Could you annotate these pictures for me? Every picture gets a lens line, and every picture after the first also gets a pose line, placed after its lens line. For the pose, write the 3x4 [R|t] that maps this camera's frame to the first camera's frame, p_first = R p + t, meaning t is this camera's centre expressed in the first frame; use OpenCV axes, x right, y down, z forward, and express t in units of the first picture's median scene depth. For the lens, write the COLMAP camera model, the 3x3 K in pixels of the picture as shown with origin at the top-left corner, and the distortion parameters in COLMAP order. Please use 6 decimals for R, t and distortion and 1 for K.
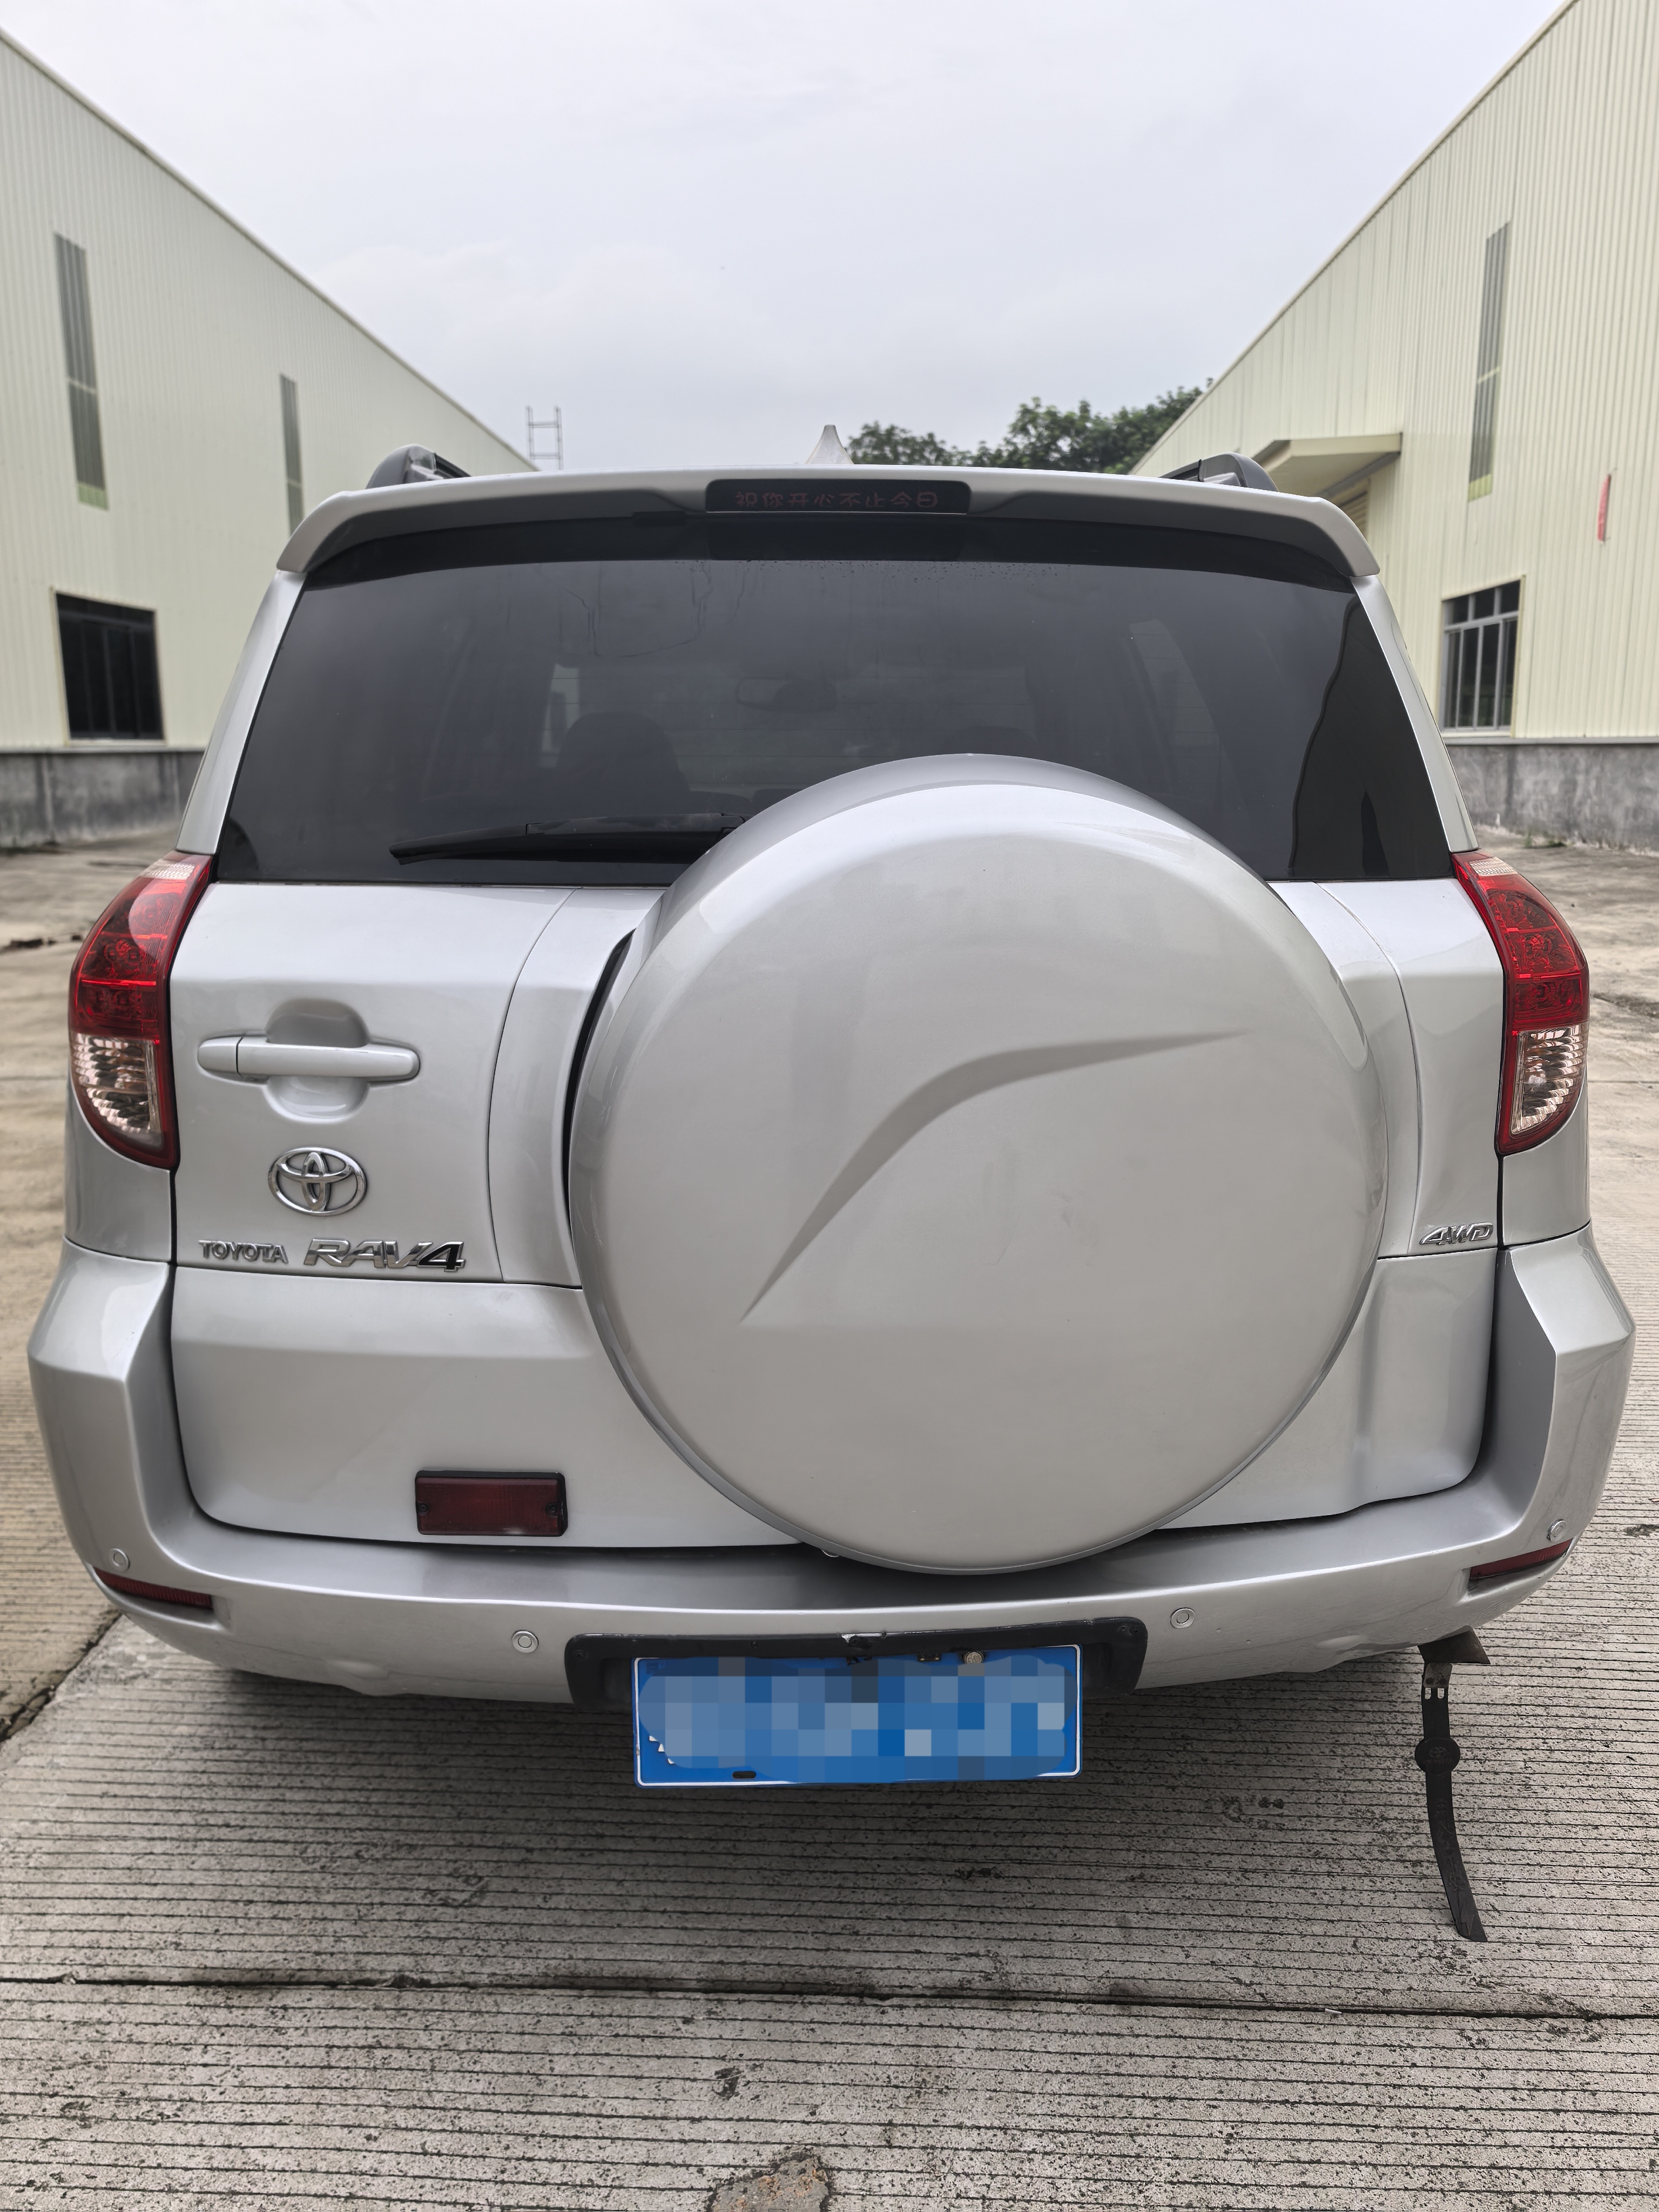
lens RADIAL K [[1759.4, 0, 837.9], [0, 1759.4, 1106.2], [0, 0, 1]] dist [0.011725, 0.006408]
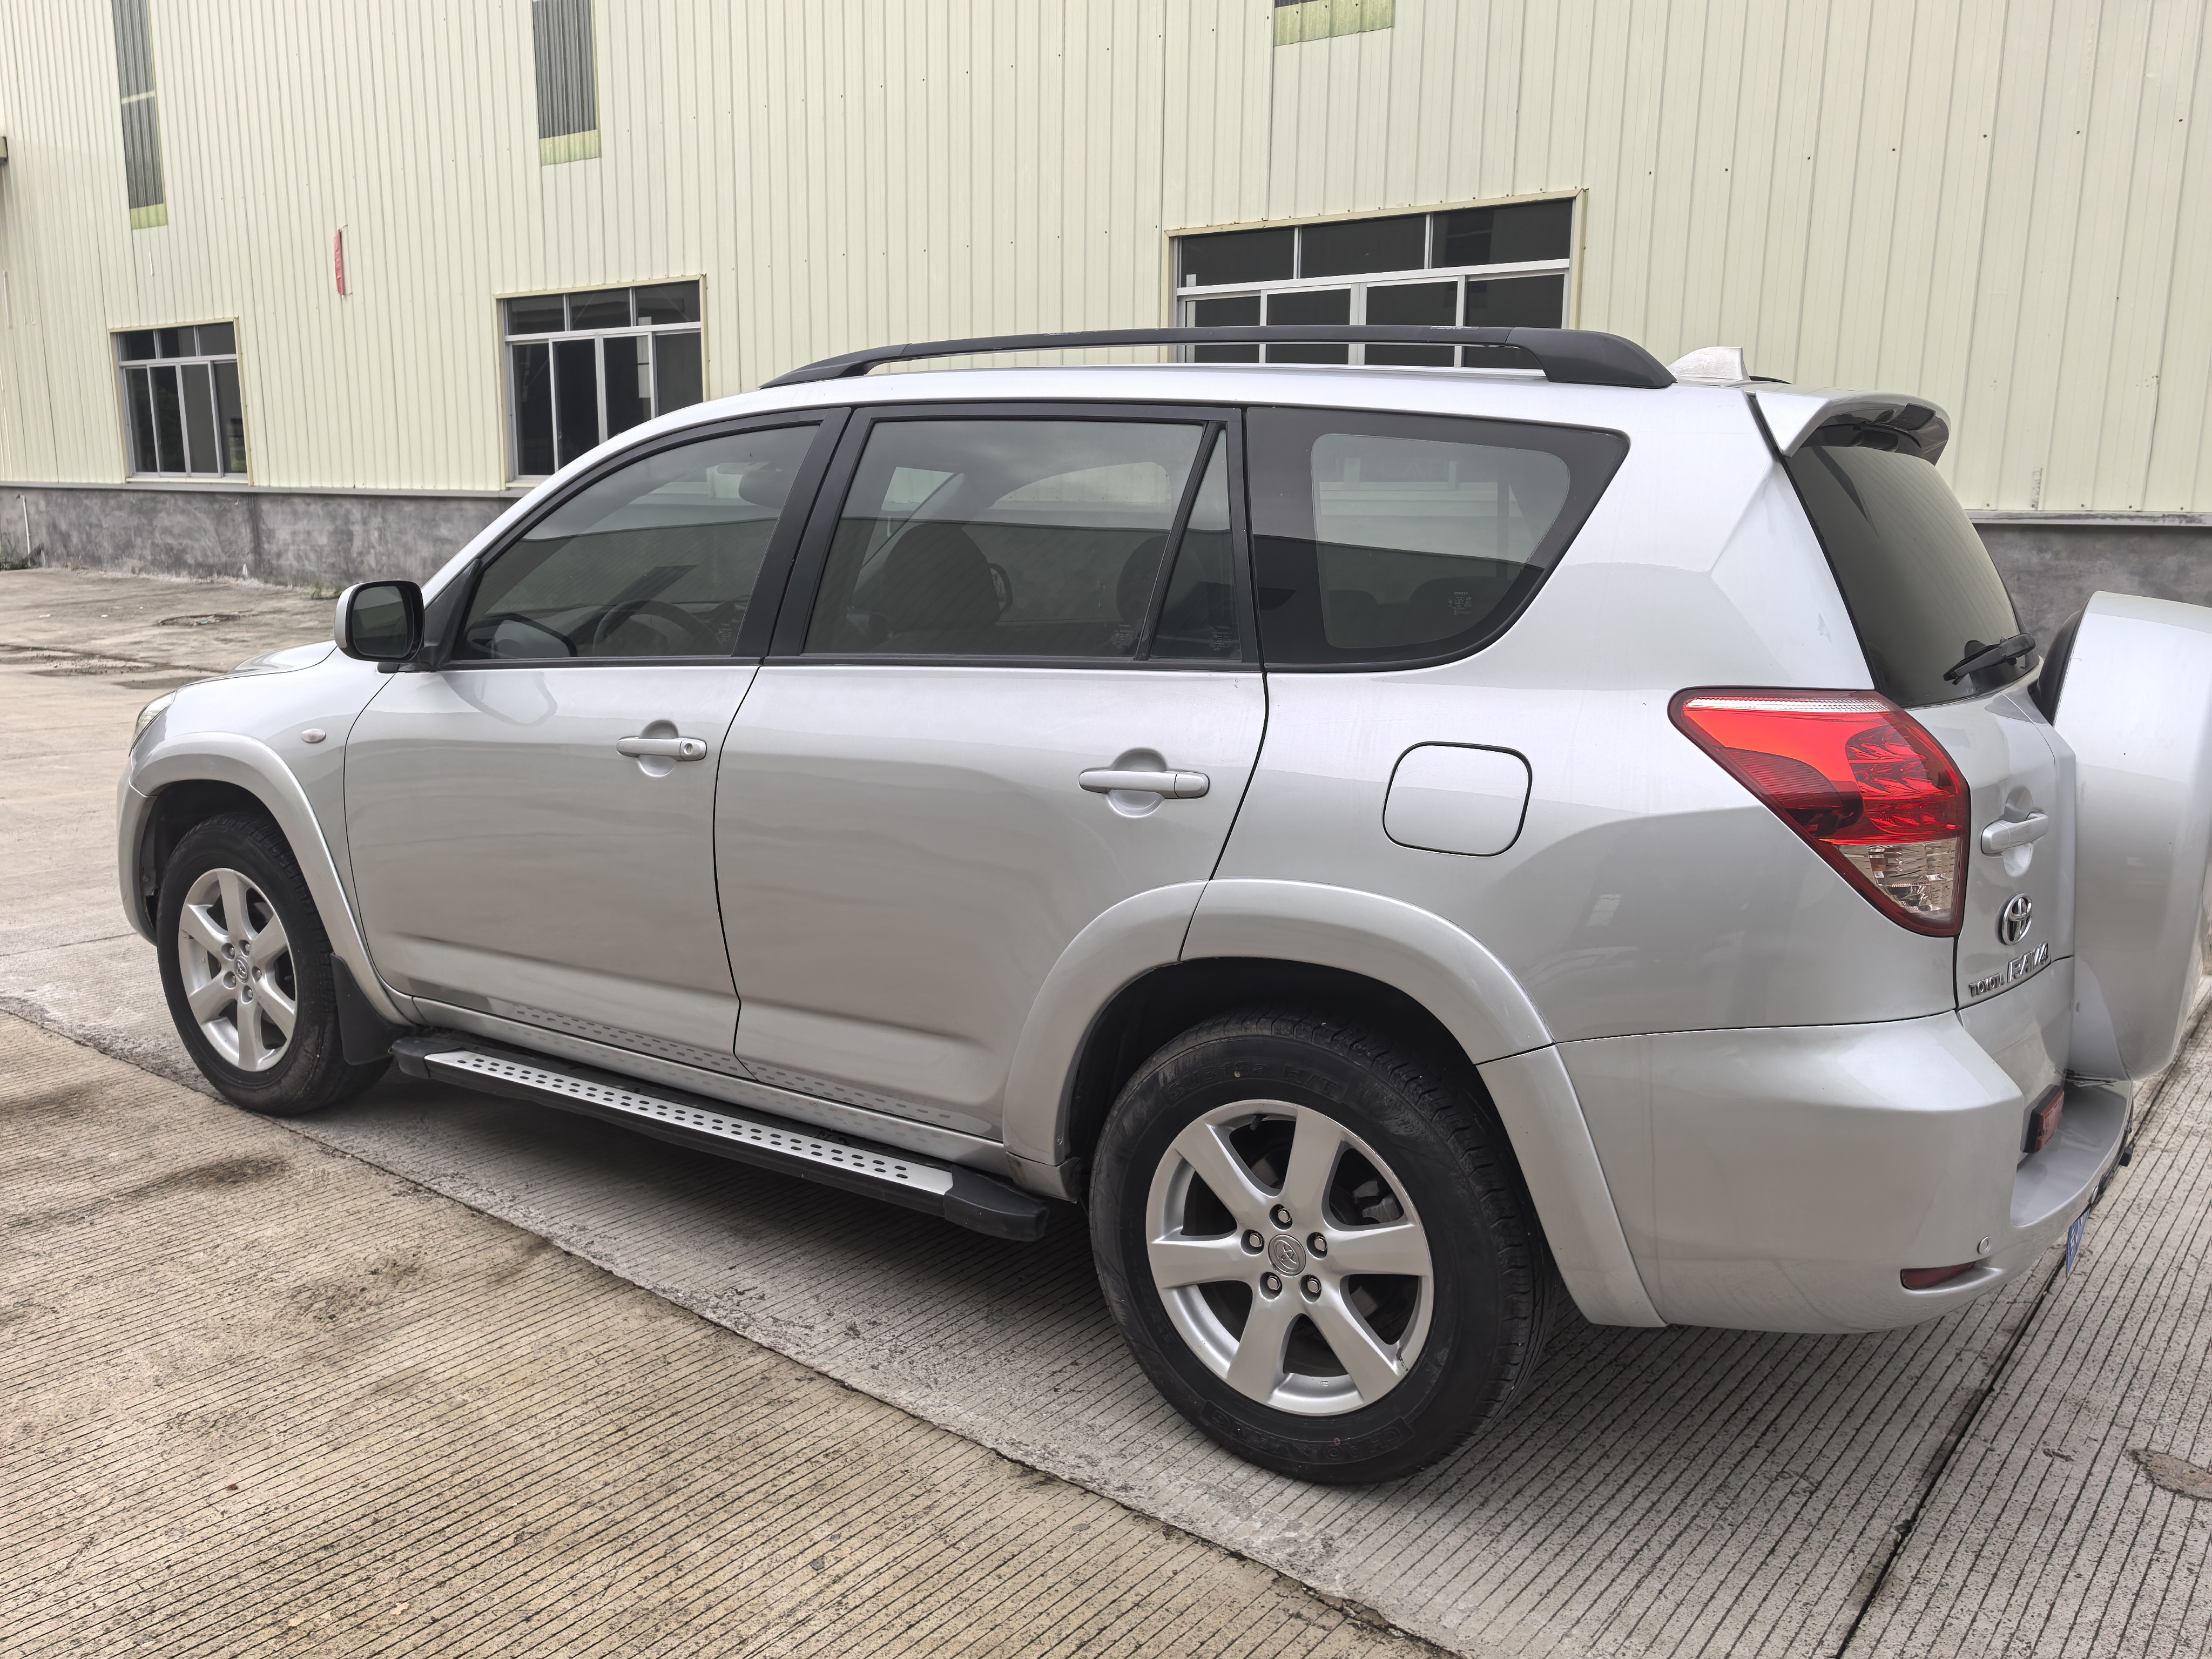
lens RADIAL K [[1759.4, 0, 1109.9], [0, 1759.4, 844.8], [0, 0, 1]] dist [0.011725, 0.006408]
pose [[0.583605, -0.148860, 0.798276, -0.147455], [0.148347, 0.986055, 0.075423, -0.018278], [-0.798372, 0.074404, 0.597550, 0.060799]]
